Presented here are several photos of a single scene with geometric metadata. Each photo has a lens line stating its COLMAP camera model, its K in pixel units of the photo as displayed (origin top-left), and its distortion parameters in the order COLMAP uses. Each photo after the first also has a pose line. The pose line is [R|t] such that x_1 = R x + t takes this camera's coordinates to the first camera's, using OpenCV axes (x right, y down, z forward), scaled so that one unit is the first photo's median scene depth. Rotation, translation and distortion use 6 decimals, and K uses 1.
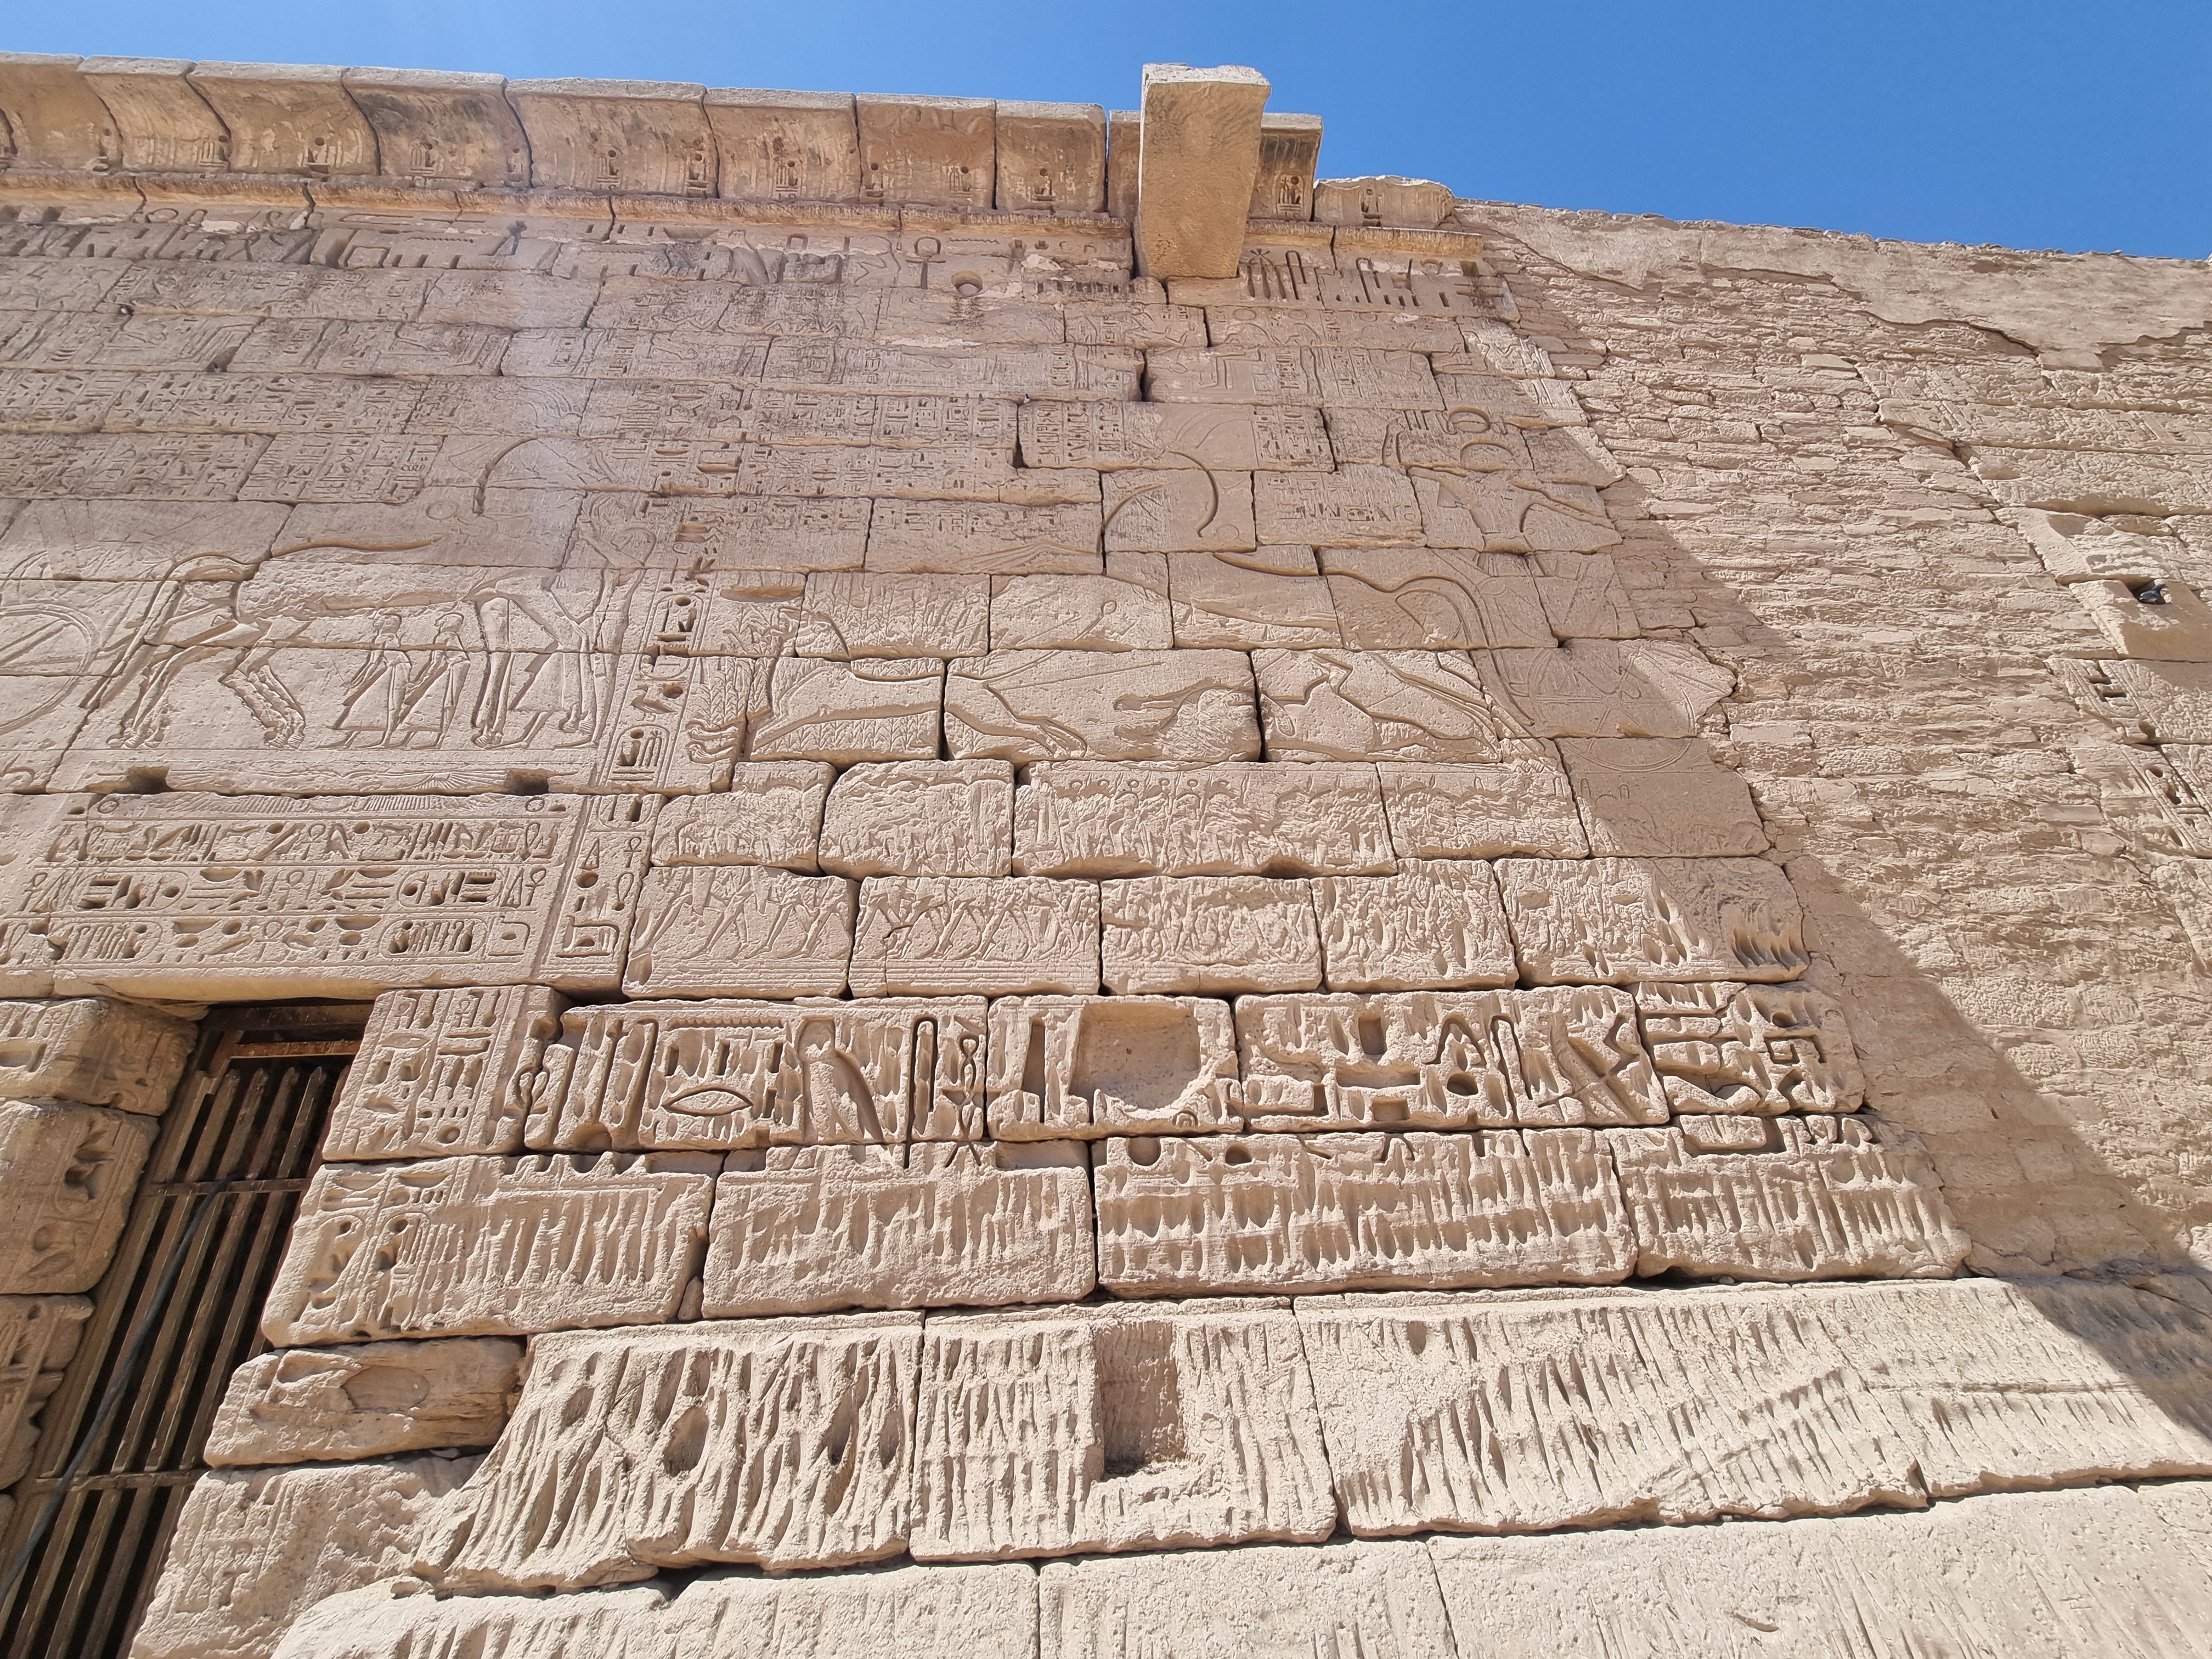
lens RADIAL K [[886.0, 0, 1109.9], [0, 886.0, 838.5], [0, 0, 1]] dist [0.008231, -0.003422]
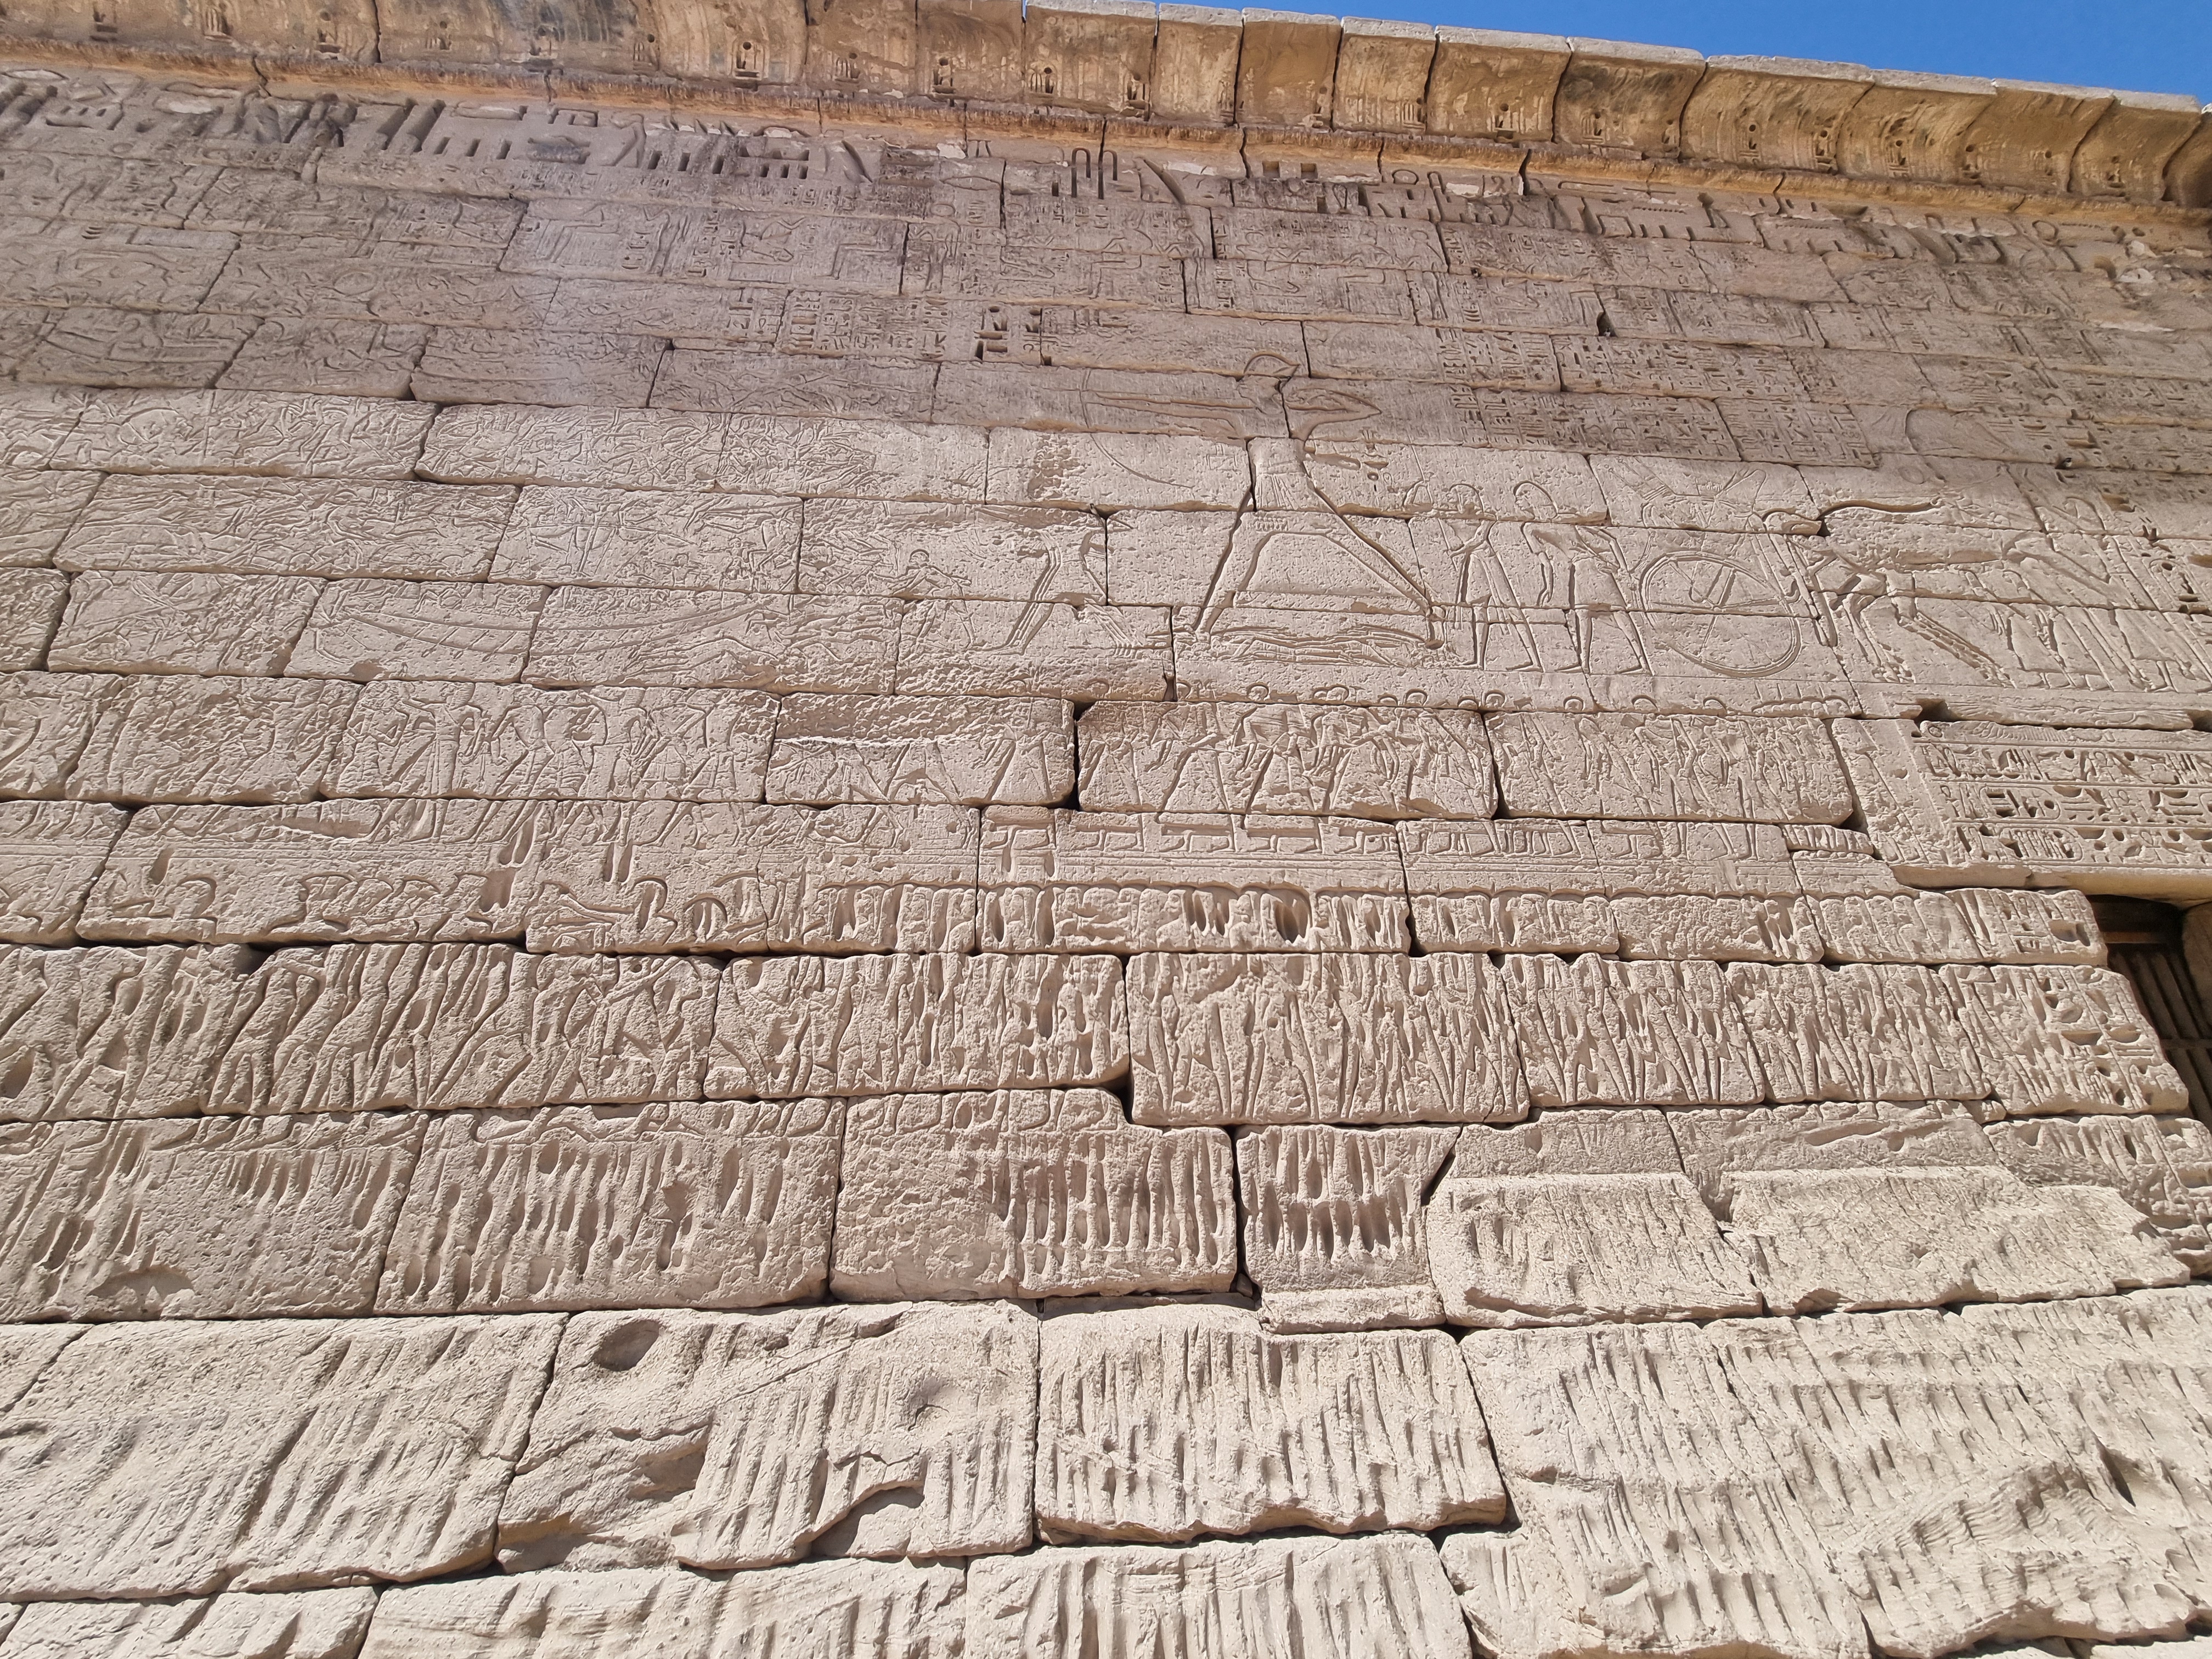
lens RADIAL K [[886.0, 0, 1117.4], [0, 886.0, 826.1], [0, 0, 1]] dist [0.008231, -0.003422]
pose [[0.999406, 0.032891, 0.010251, -1.340105], [-0.033436, 0.997730, 0.058451, 0.035156], [-0.008305, -0.058759, 0.998238, -0.118611]]
